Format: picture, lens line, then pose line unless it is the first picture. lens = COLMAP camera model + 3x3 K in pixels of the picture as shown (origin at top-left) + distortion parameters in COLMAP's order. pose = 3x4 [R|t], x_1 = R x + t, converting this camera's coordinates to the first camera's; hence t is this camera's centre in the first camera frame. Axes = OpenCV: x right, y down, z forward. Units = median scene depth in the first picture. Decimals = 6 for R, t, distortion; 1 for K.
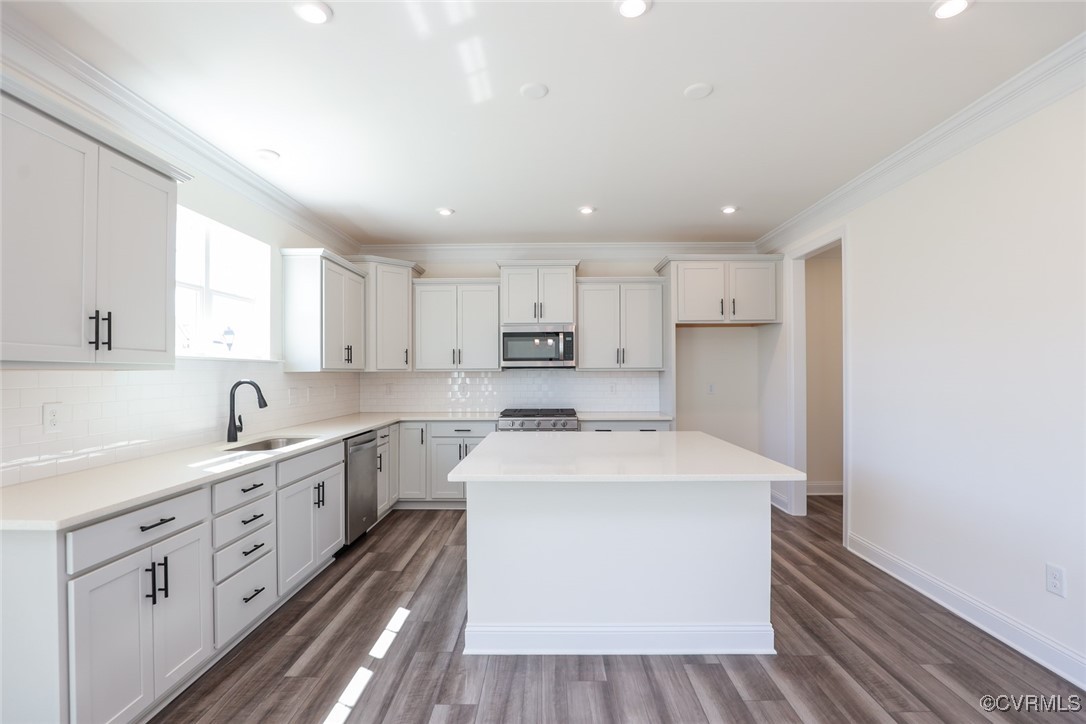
lens RADIAL K [[504.3, 0, 541.7], [0, 504.3, 369.7], [0, 0, 1]] dist [-0.022640, 0.002006]
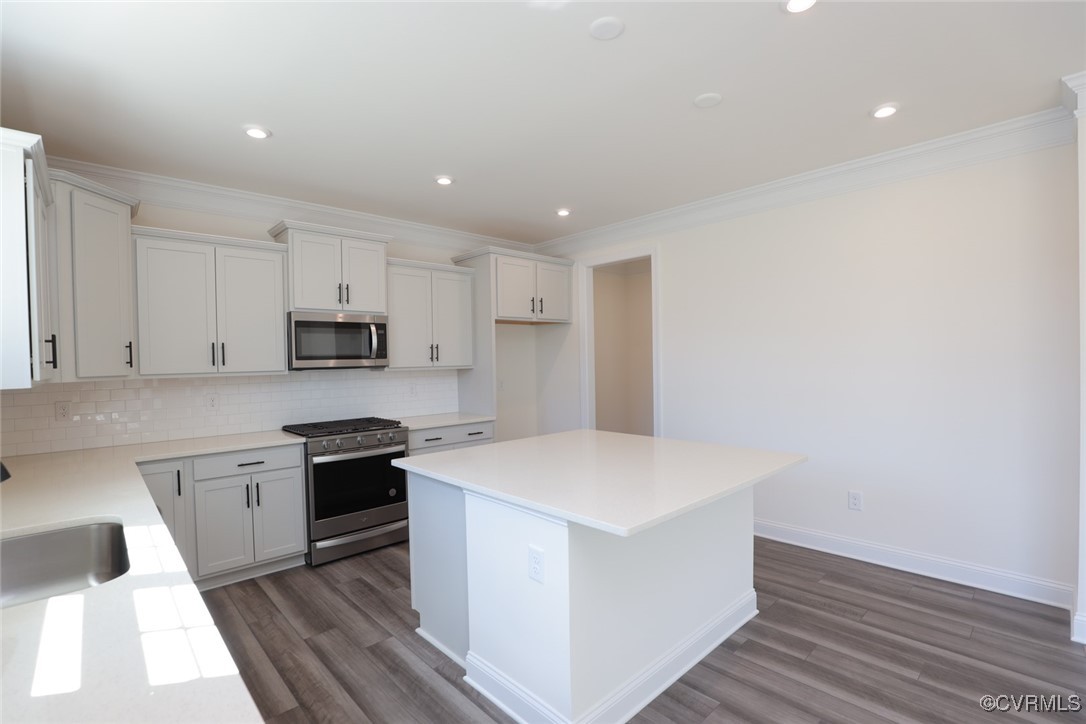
lens RADIAL K [[504.3, 0, 541.2], [0, 504.3, 365.4], [0, 0, 1]] dist [-0.022640, 0.002006]
pose [[0.722498, -0.016454, 0.691177, -0.337422], [0.015482, 0.999851, 0.007619, -0.010162], [-0.691200, 0.005196, 0.722645, 0.249307]]
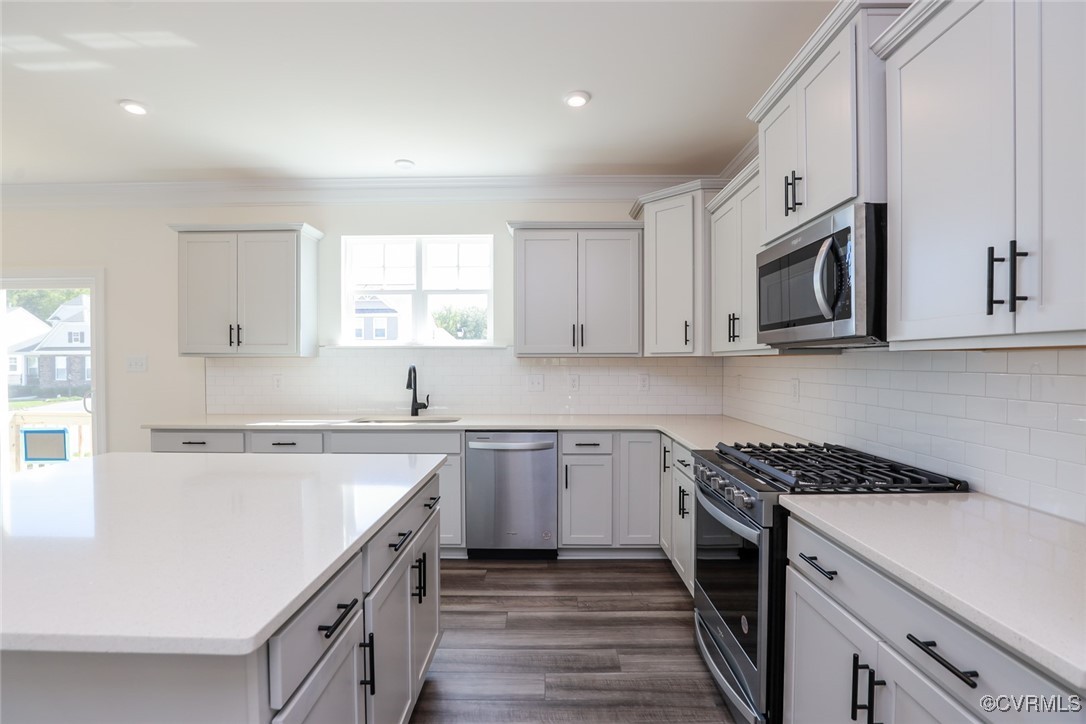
lens RADIAL K [[504.3, 0, 544.0], [0, 504.3, 364.9], [0, 0, 1]] dist [-0.022640, 0.002006]
pose [[0.014047, 0.017385, -0.999750, 0.388653], [0.009259, 0.999804, 0.017516, 0.002589], [0.999858, -0.009503, 0.013883, 0.845539]]
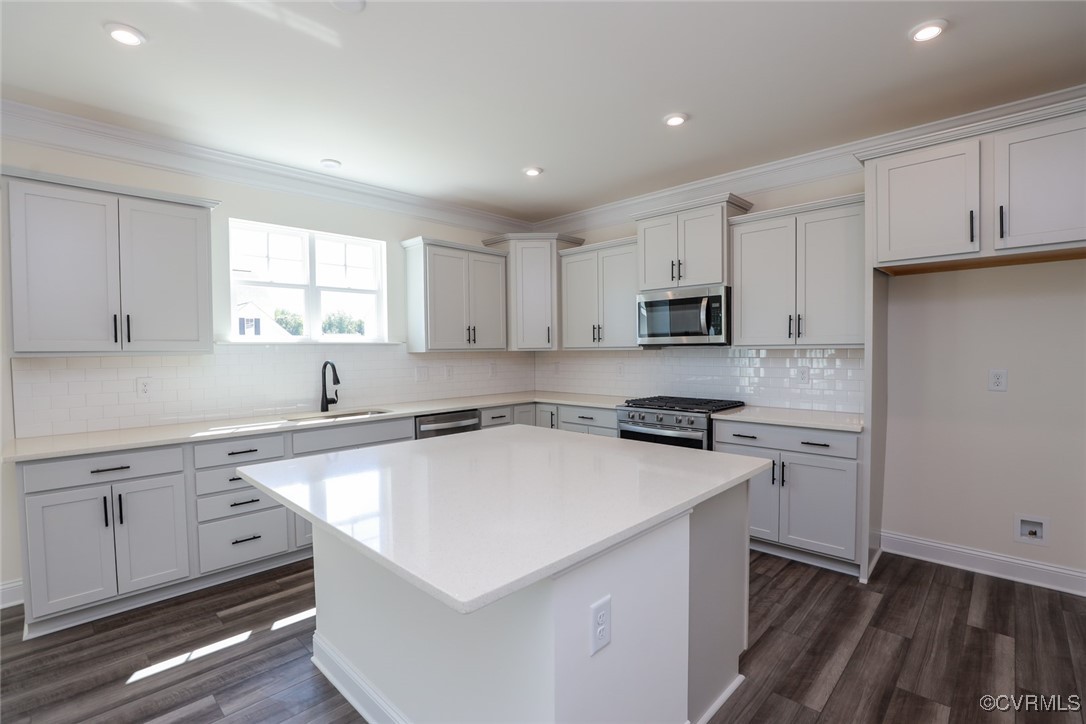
lens RADIAL K [[504.3, 0, 541.3], [0, 504.3, 360.1], [0, 0, 1]] dist [-0.022640, 0.002006]
pose [[0.724438, 0.012174, -0.689233, 0.390831], [0.011399, 0.999496, 0.029635, -0.006742], [0.689246, -0.029325, 0.723934, 0.317178]]
